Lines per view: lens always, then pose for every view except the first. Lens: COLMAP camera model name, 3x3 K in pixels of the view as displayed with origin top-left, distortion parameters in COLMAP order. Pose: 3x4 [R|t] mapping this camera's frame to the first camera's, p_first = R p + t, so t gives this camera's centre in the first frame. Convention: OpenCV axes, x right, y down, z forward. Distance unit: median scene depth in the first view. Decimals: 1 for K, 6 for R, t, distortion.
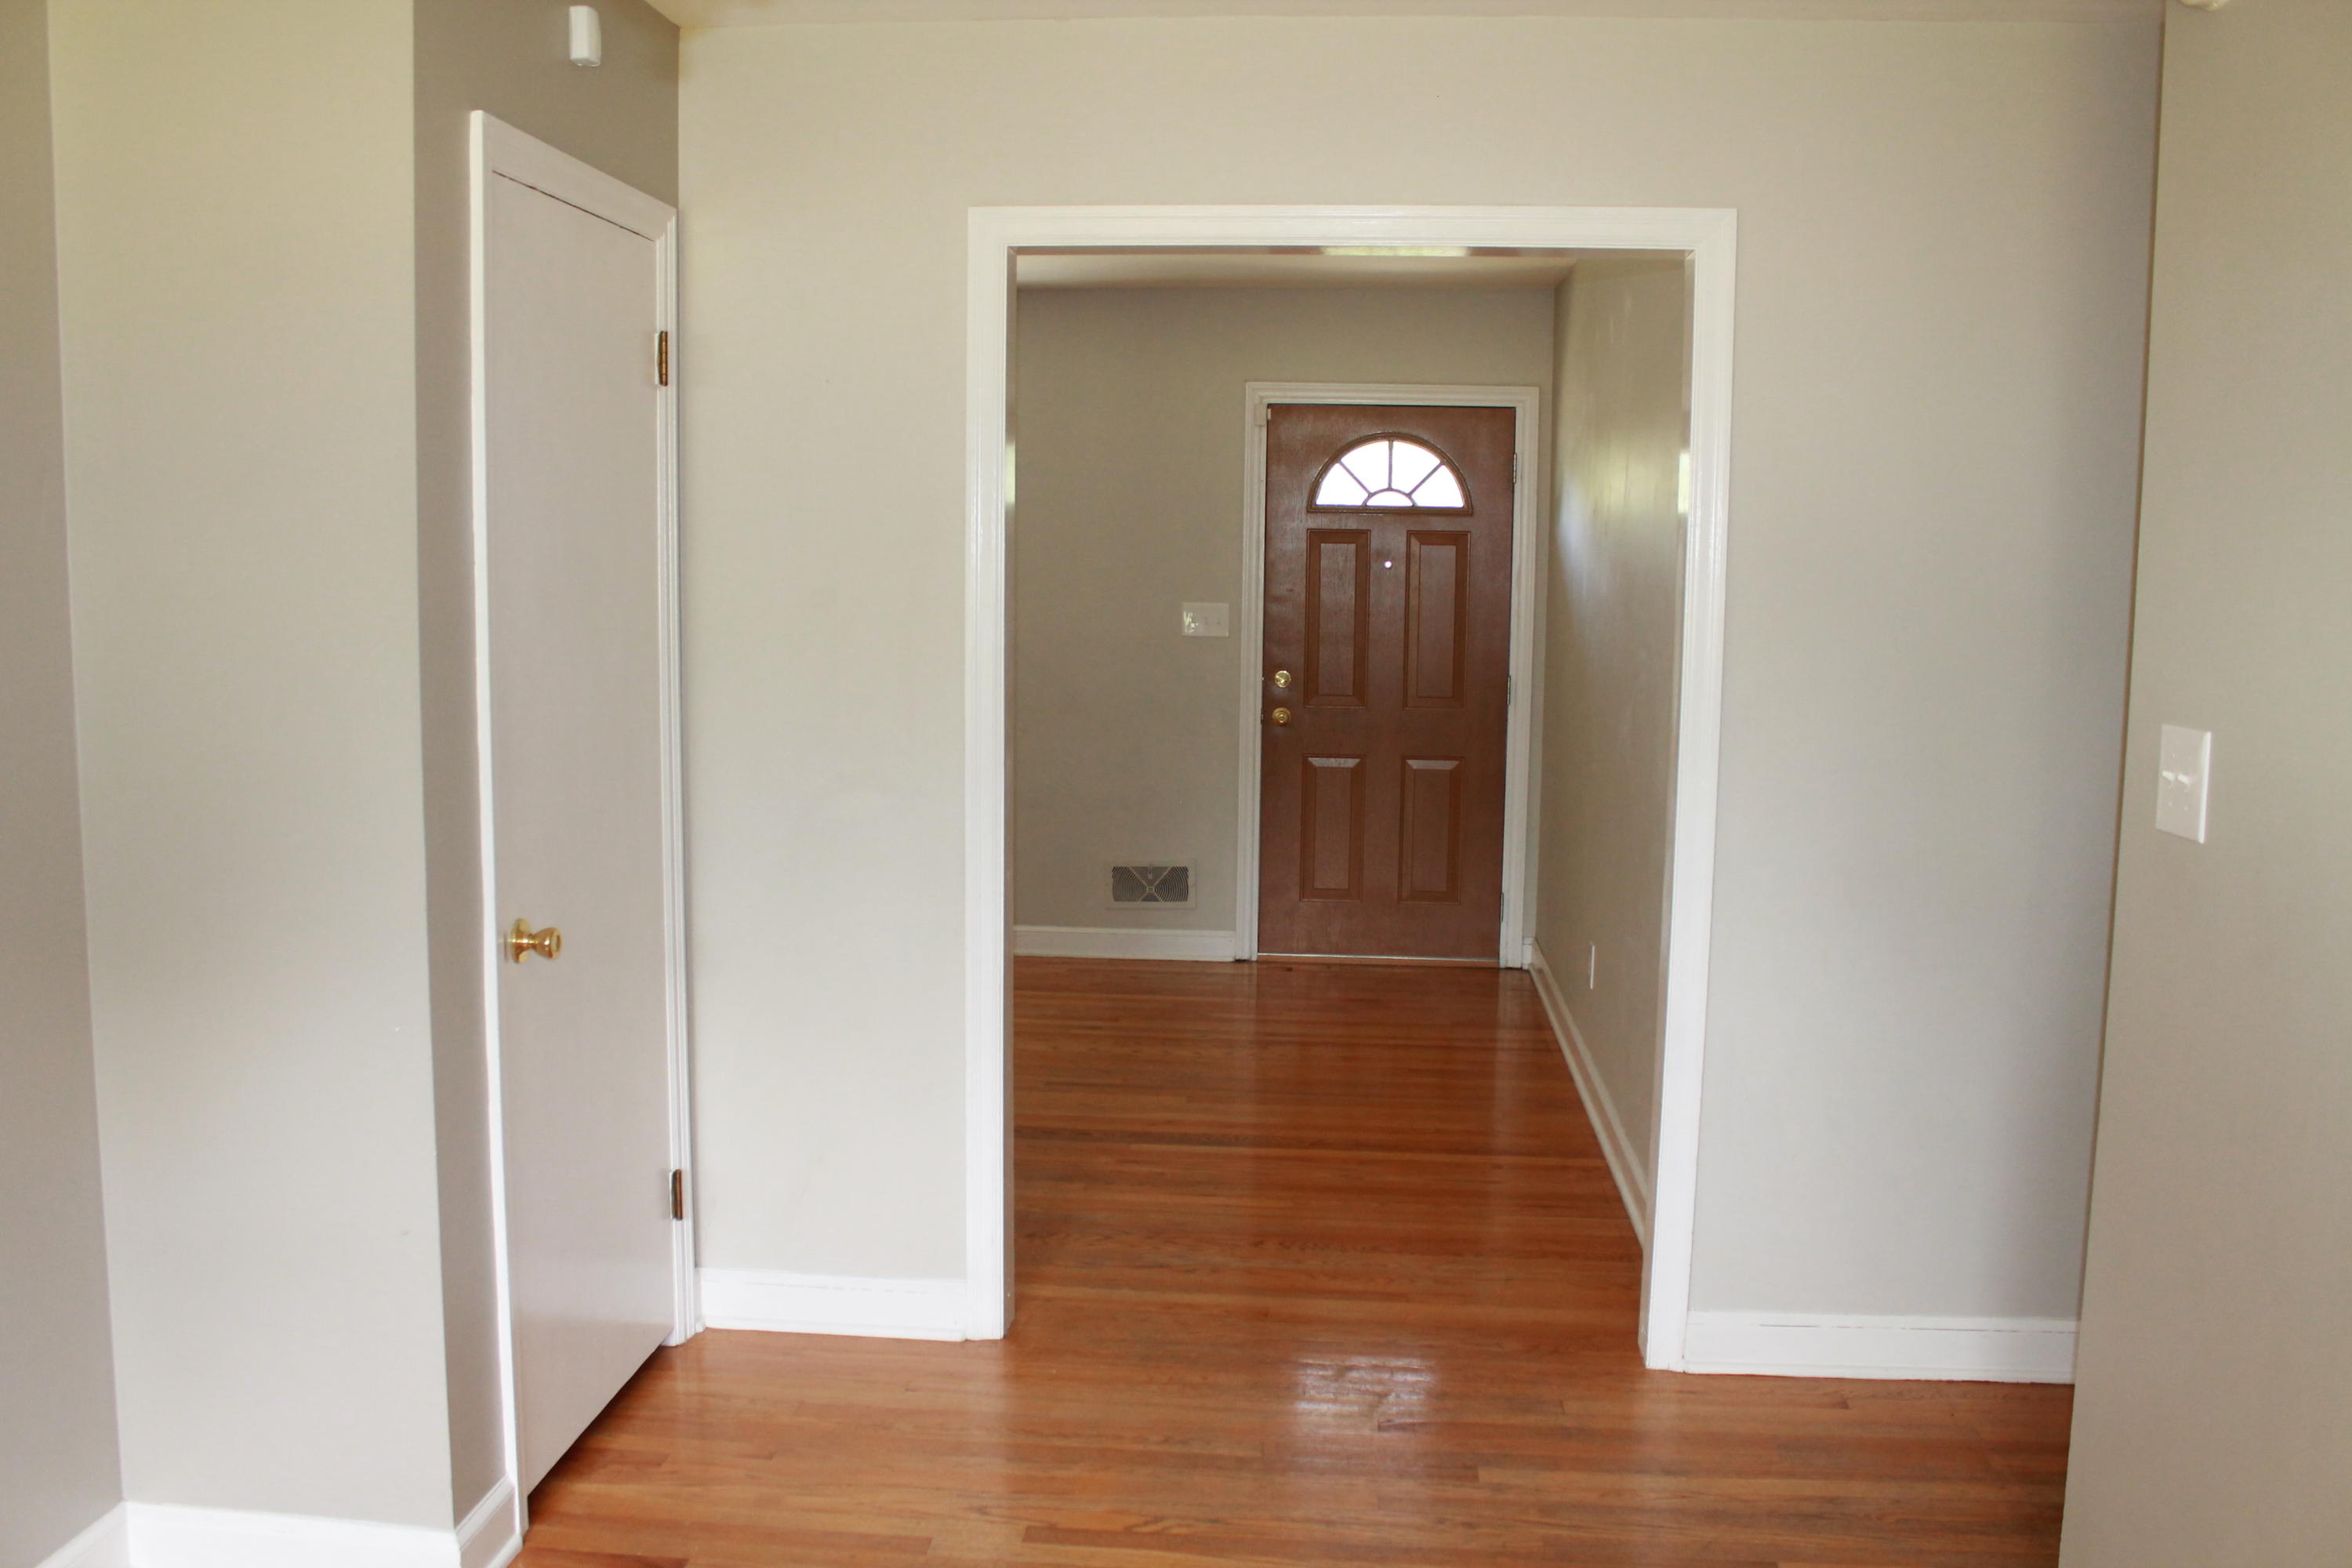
lens RADIAL K [[2023.6, 0, 1182.3], [0, 2023.6, 785.6], [0, 0, 1]] dist [-0.148559, 0.141784]
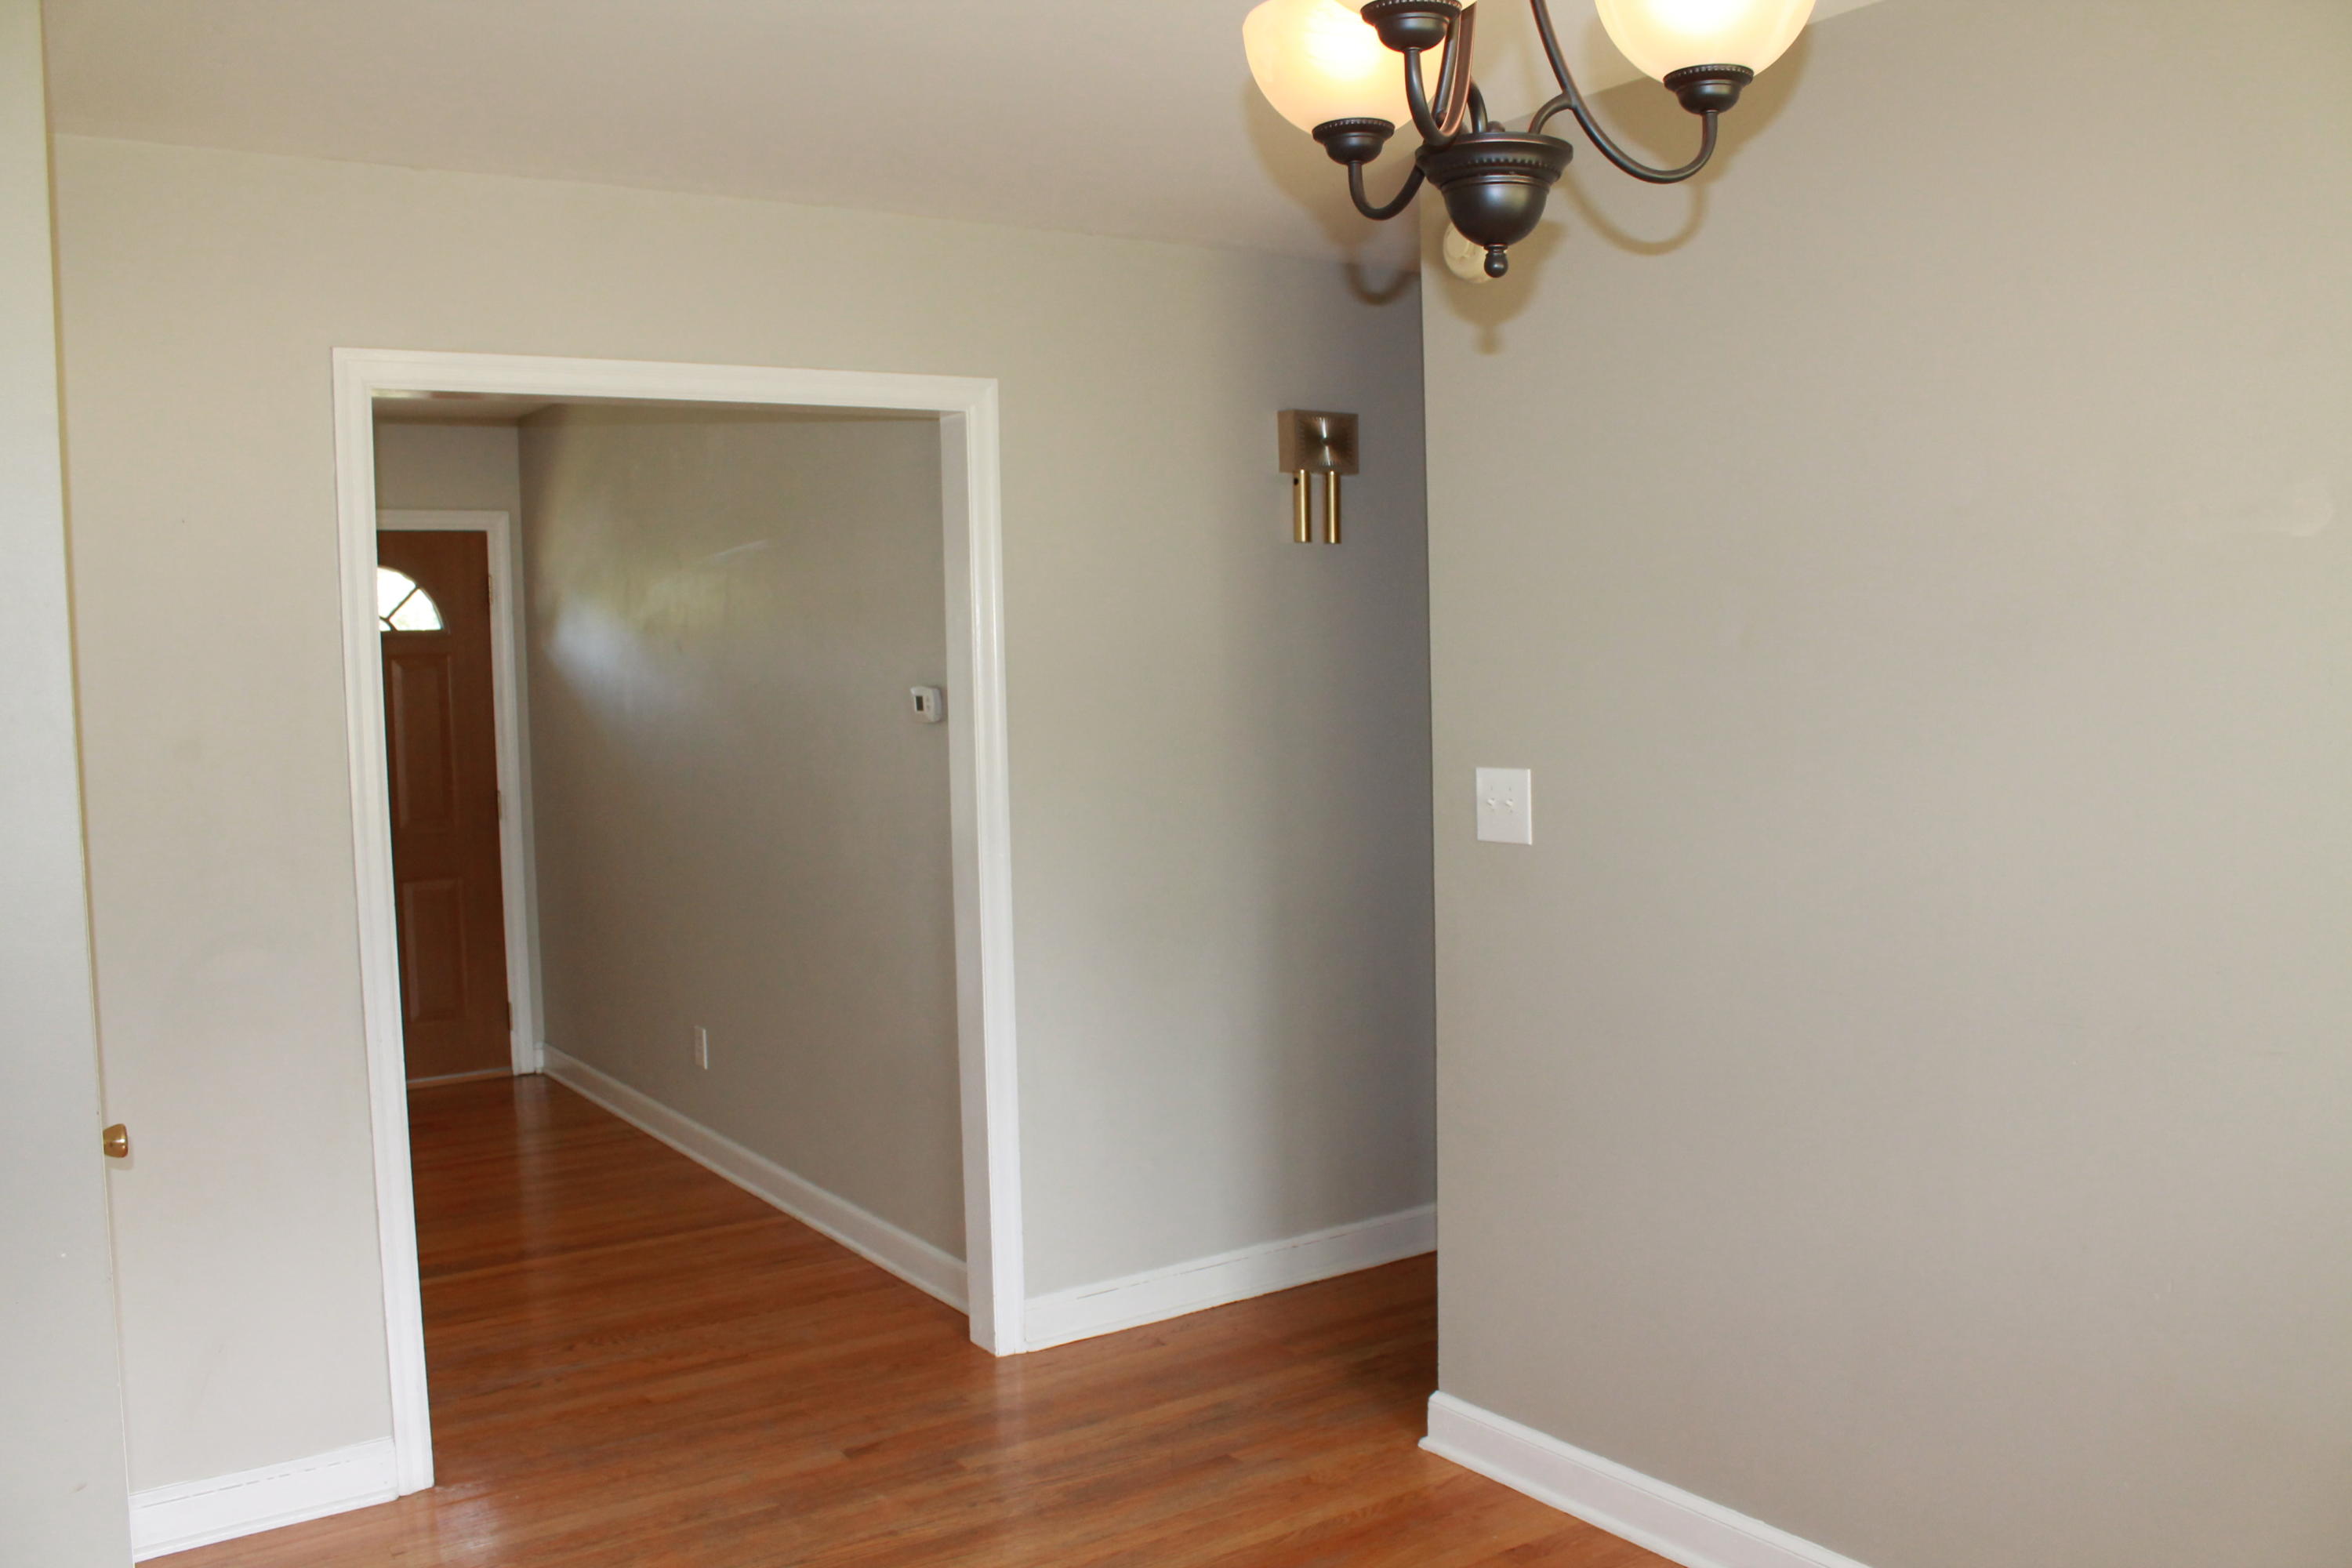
lens RADIAL K [[2023.6, 0, 1134.7], [0, 2023.6, 787.1], [0, 0, 1]] dist [-0.148559, 0.141784]
pose [[0.778136, -0.075604, 0.623529, -0.400307], [0.106759, 0.994204, -0.012682, -0.016387], [-0.618956, 0.076436, 0.781698, 0.003666]]
